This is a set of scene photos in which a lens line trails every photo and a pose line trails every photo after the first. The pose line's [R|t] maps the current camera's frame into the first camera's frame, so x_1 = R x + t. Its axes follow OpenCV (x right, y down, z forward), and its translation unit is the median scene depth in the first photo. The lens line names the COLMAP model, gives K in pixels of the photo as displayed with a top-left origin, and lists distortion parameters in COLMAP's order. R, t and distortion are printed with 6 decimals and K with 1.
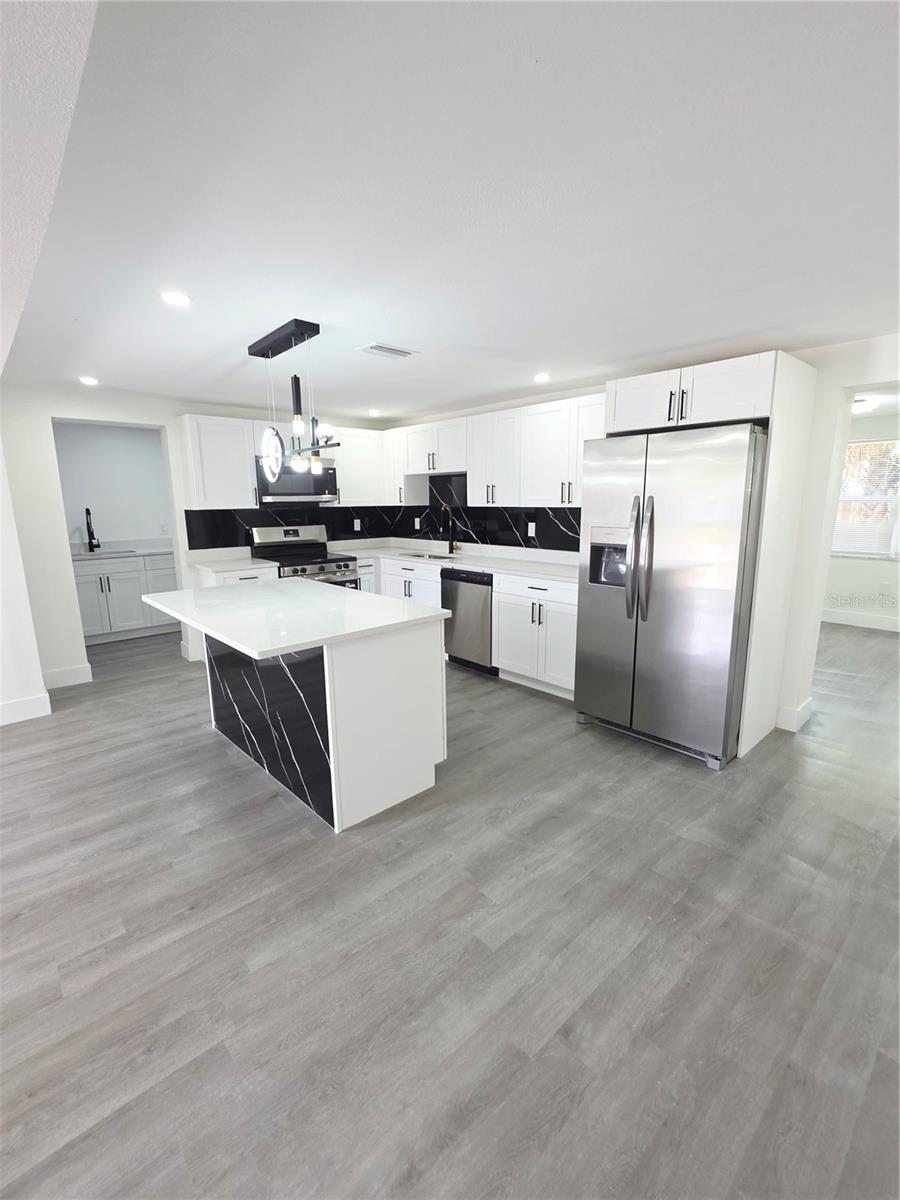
lens RADIAL K [[533.3, 0, 447.9], [0, 533.3, 603.9], [0, 0, 1]] dist [0.001107, 0.000398]
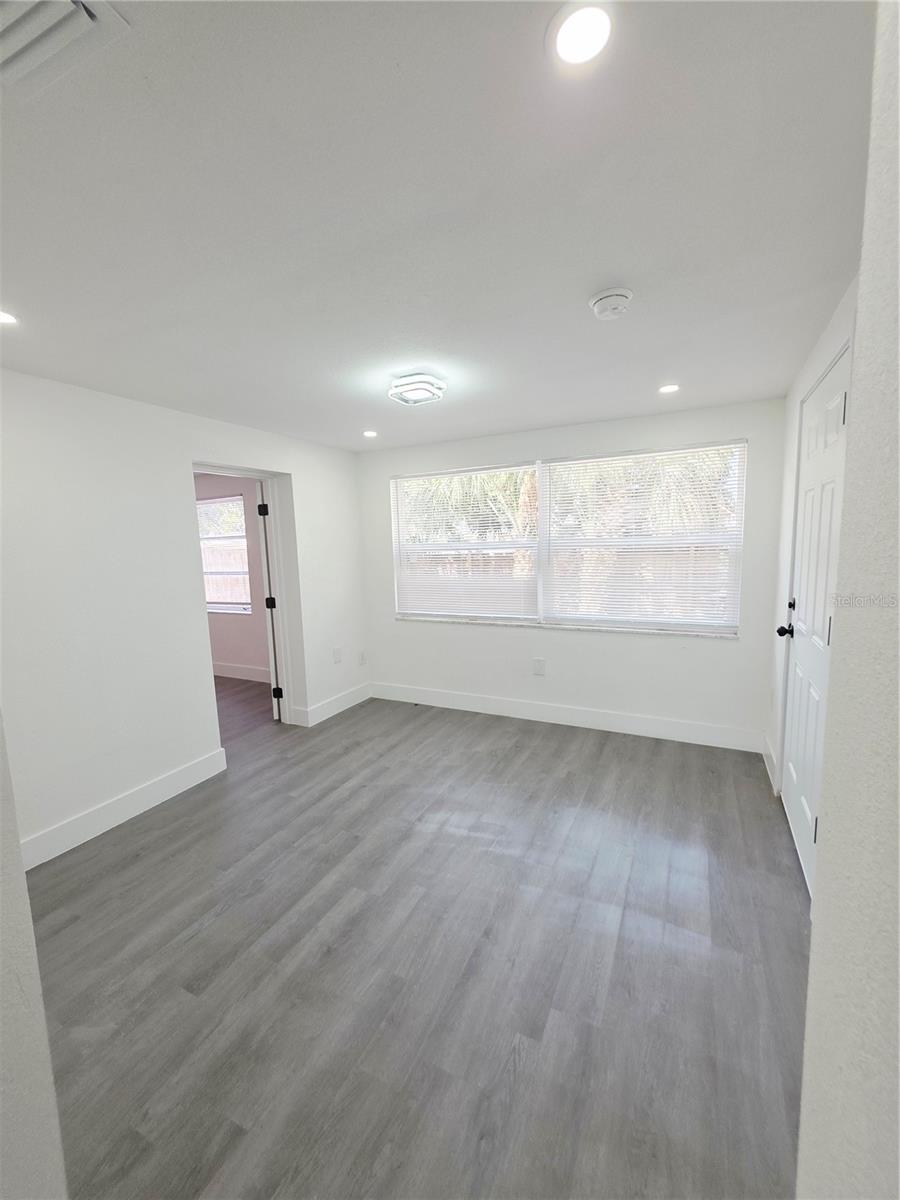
lens RADIAL K [[480.0, 0, 449.0], [0, 480.0, 601.6], [0, 0, 1]] dist [0.000287, 0.000295]
pose [[0.934468, -0.064754, 0.350109, 0.660998], [0.093113, 0.993547, -0.064768, -0.118466], [-0.343656, 0.093123, 0.934467, 0.576664]]
